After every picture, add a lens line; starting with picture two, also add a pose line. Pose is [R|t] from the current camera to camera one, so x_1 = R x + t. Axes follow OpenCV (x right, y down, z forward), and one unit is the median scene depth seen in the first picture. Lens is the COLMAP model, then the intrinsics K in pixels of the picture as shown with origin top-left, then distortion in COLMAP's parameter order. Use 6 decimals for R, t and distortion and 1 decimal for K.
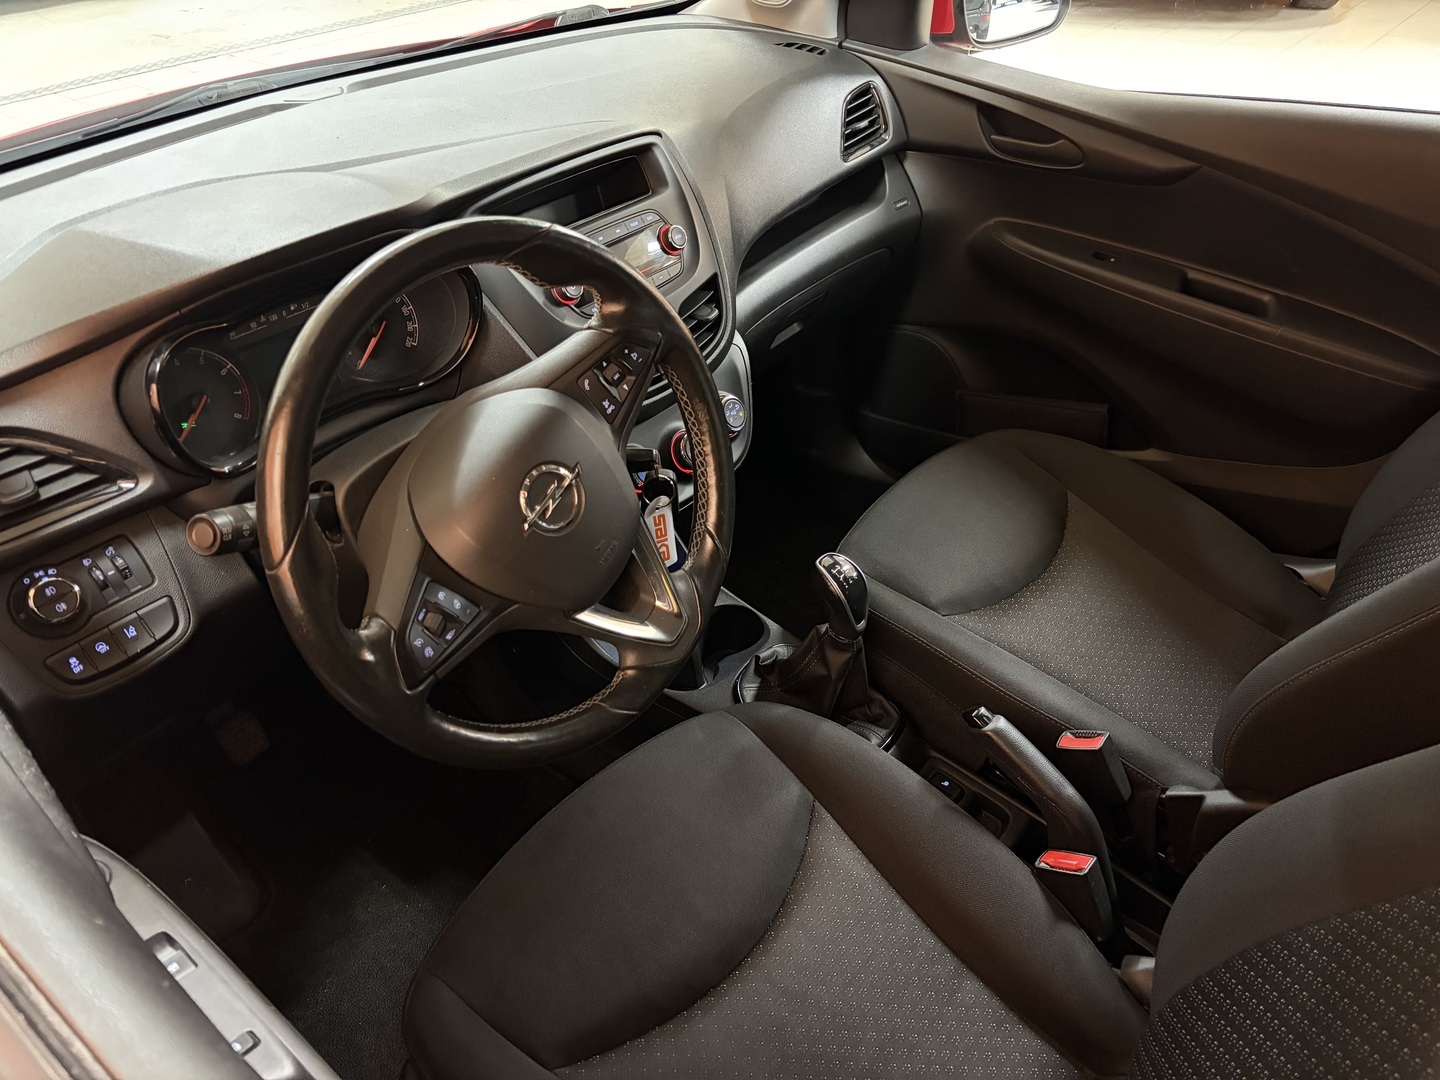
lens RADIAL K [[1082.1, 0, 721.9], [0, 1082.1, 535.3], [0, 0, 1]] dist [0.004860, -0.000934]
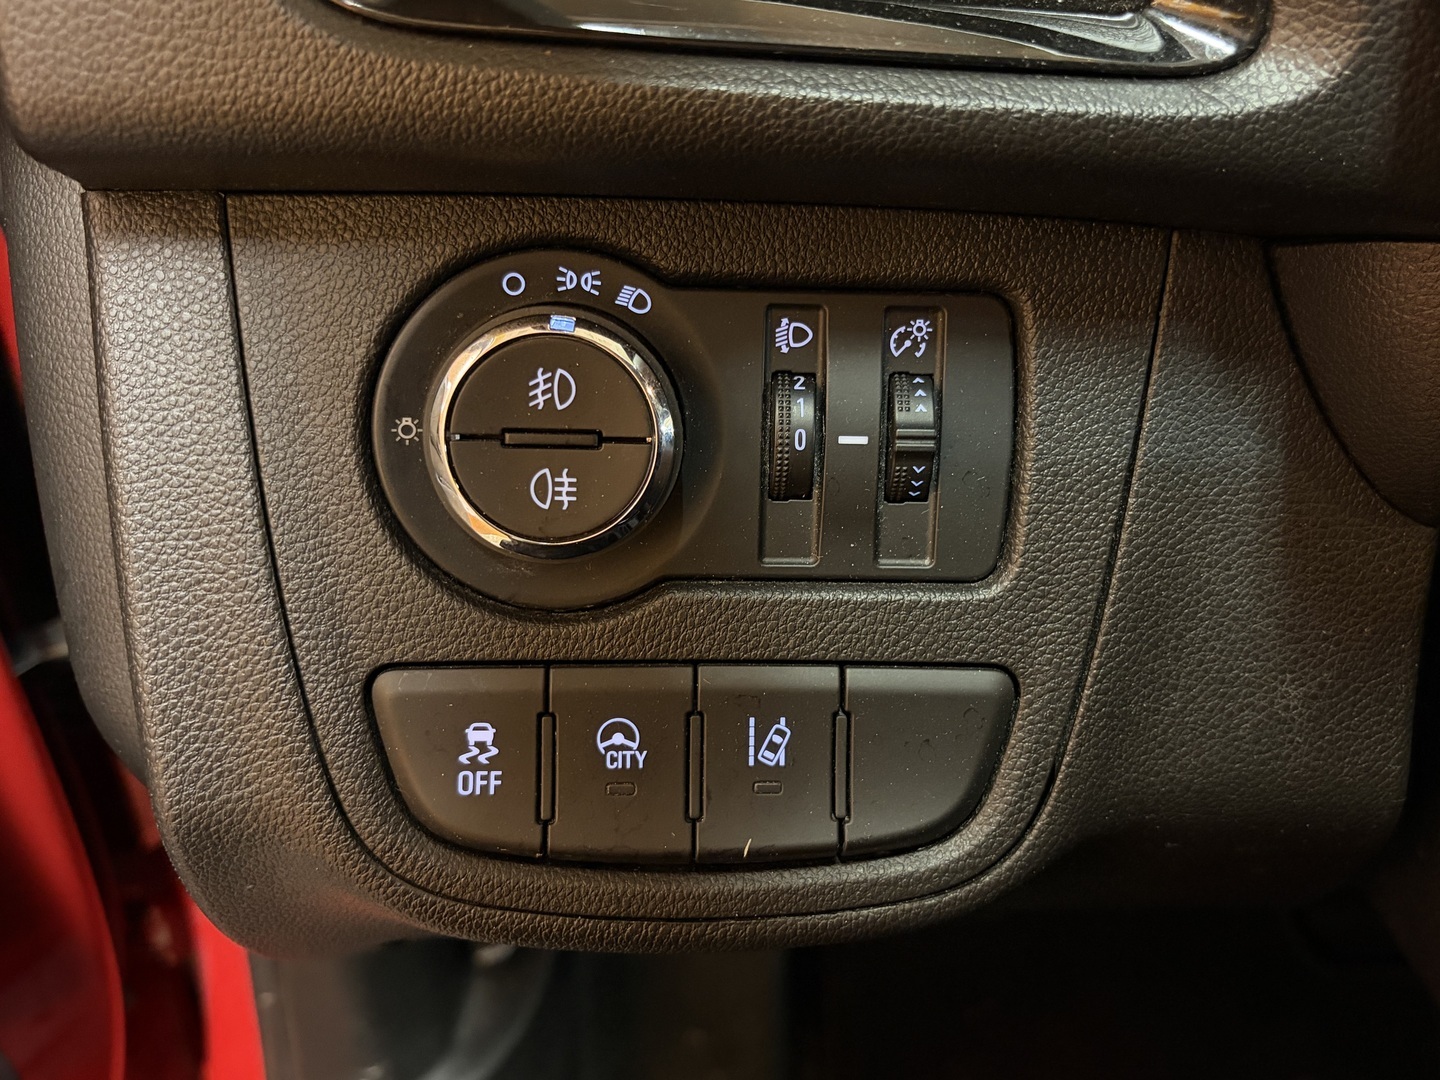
lens RADIAL K [[1306.5, 0, 722.2], [0, 1306.5, 541.1], [0, 0, 1]] dist [0.011488, 0.000000]
pose [[0.640318, 0.554939, -0.531071, -0.447775], [-0.483452, 0.828441, 0.282772, -0.005086], [0.596882, 0.075683, 0.798752, 0.806849]]
